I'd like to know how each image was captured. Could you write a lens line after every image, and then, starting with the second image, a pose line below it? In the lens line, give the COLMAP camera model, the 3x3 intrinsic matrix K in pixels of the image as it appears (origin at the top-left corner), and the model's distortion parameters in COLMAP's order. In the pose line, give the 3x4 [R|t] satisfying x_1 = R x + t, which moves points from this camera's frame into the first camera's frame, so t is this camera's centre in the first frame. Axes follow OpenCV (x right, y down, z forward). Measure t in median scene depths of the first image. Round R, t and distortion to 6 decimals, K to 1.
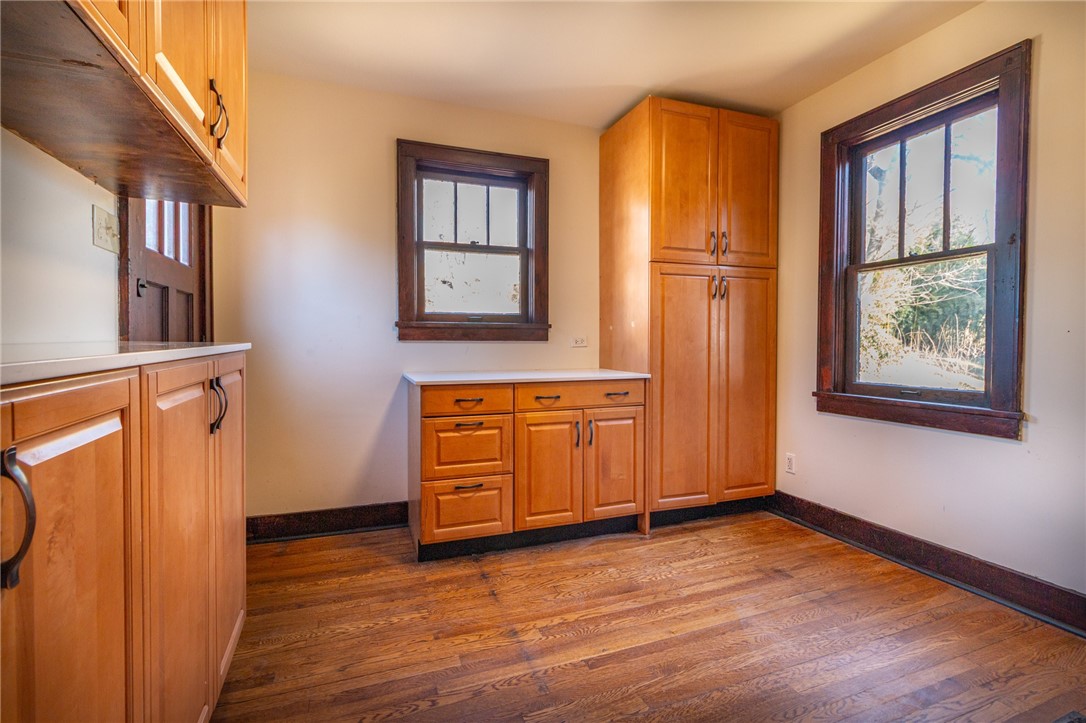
lens RADIAL K [[503.3, 0, 546.3], [0, 503.3, 353.8], [0, 0, 1]] dist [0.004191, -0.000358]
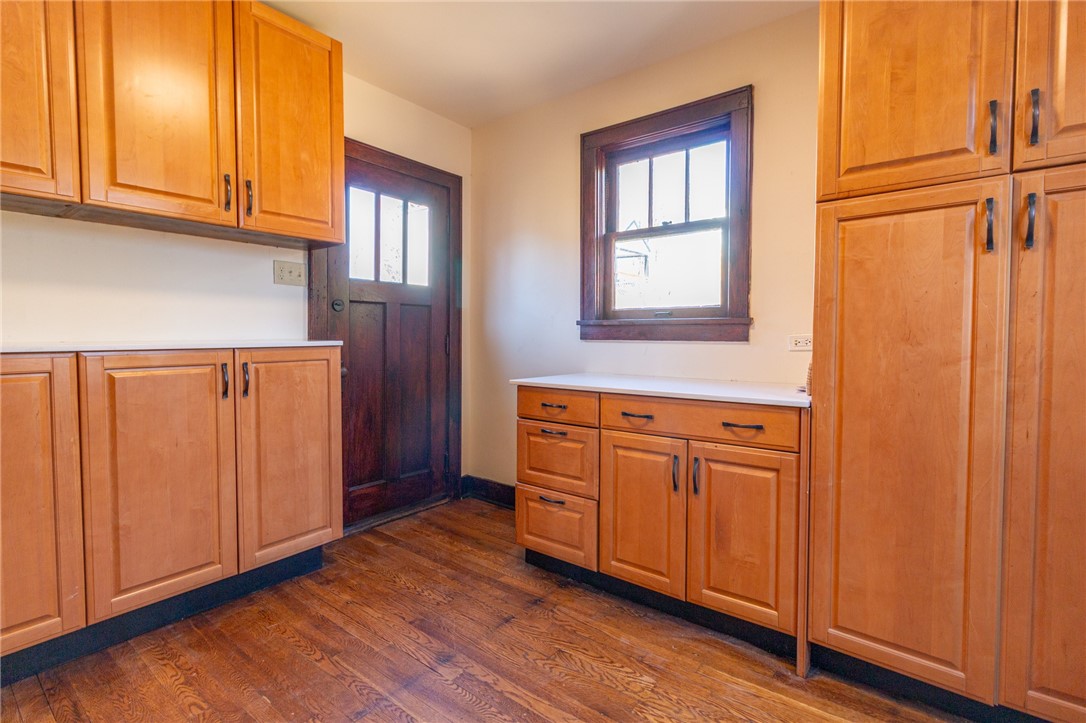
lens RADIAL K [[503.3, 0, 548.1], [0, 503.3, 354.0], [0, 0, 1]] dist [0.004191, -0.000358]
pose [[0.529305, 0.029365, -0.847923, 0.542398], [-0.026150, 0.999491, 0.018290, -0.015648], [0.848029, 0.012492, 0.529803, 0.453191]]
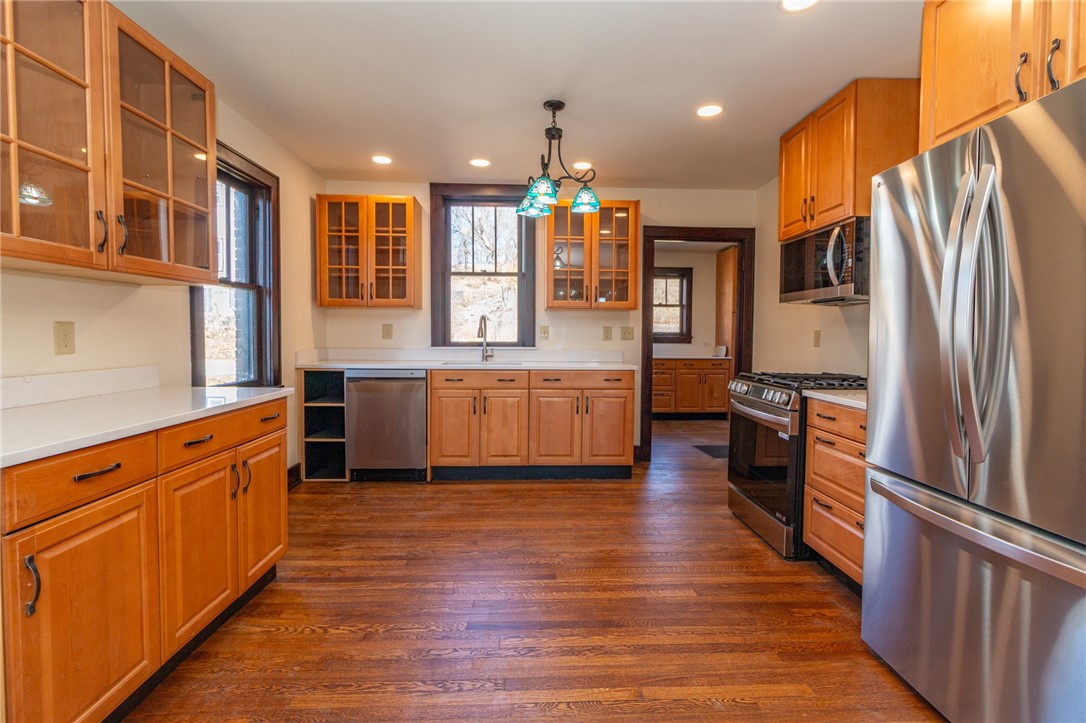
lens RADIAL K [[503.3, 0, 550.9], [0, 503.3, 355.6], [0, 0, 1]] dist [0.004191, -0.000358]
pose [[0.952917, 0.015057, -0.302856, 0.109631], [-0.013887, 0.999885, 0.006017, 0.031897], [0.302912, -0.001528, 0.953017, -1.742615]]
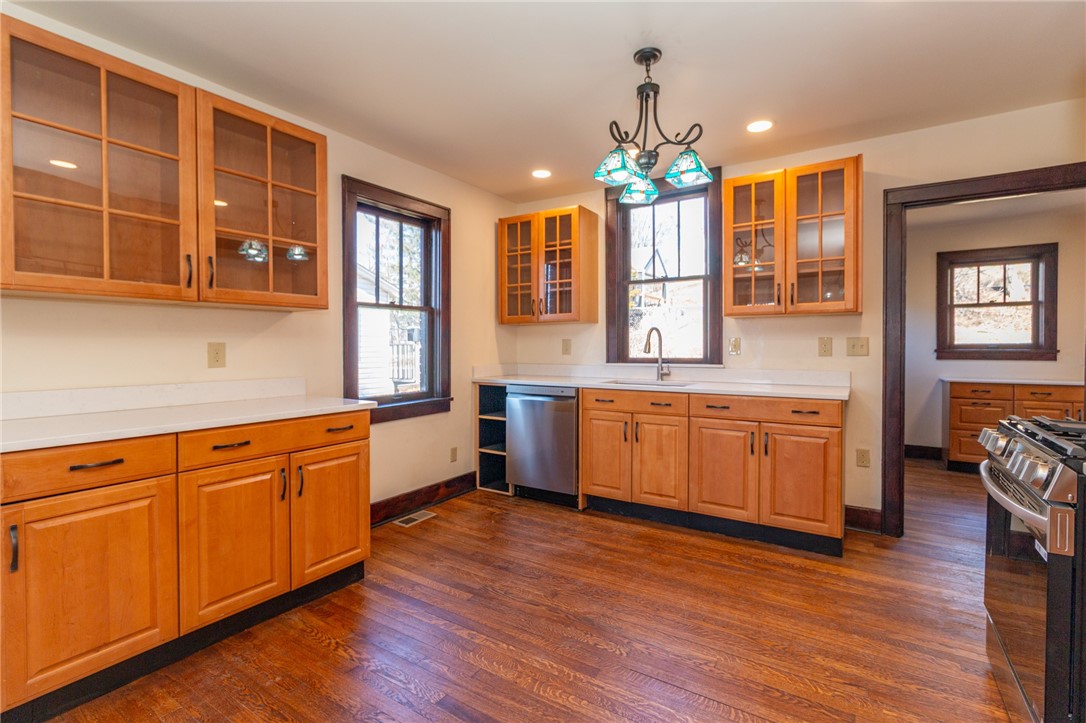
lens RADIAL K [[503.3, 0, 549.7], [0, 503.3, 355.1], [0, 0, 1]] dist [0.004191, -0.000358]
pose [[0.603181, 0.005382, -0.797586, 0.352294], [-0.025333, 0.999602, -0.012413, 0.016975], [0.797202, 0.027693, 0.603077, -1.345040]]
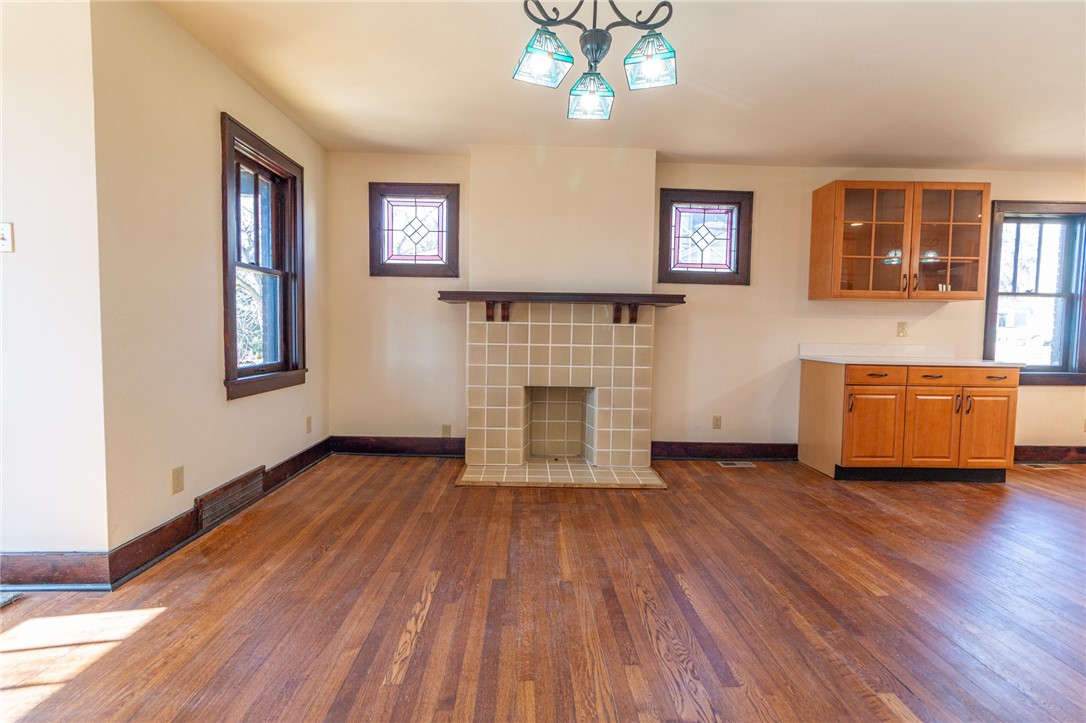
lens RADIAL K [[503.3, 0, 537.9], [0, 503.3, 355.4], [0, 0, 1]] dist [0.004191, -0.000358]
pose [[-0.325866, 0.035043, -0.944766, 1.120301], [-0.054486, 0.996956, 0.055772, 0.076680], [0.943845, 0.069650, -0.322965, -1.837439]]
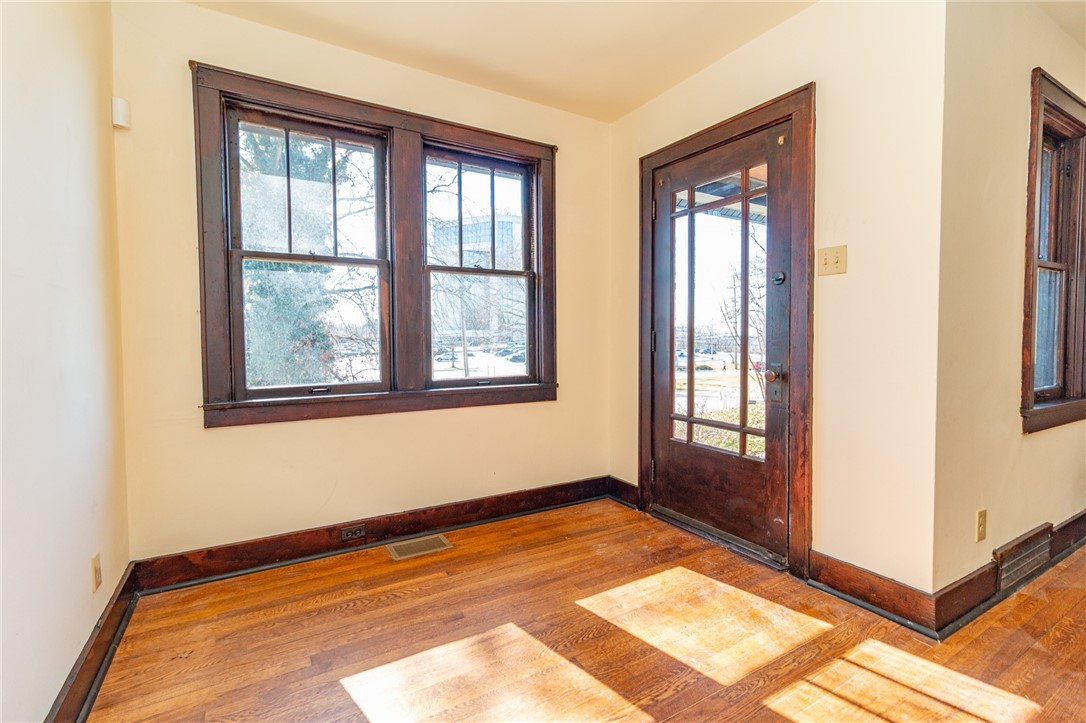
lens RADIAL K [[503.3, 0, 550.0], [0, 503.3, 353.9], [0, 0, 1]] dist [0.004191, -0.000358]
pose [[-0.979228, 0.008521, -0.202584, 1.258089], [-0.005533, 0.997622, 0.068704, 0.080156], [0.202687, 0.068398, -0.976852, -2.115932]]
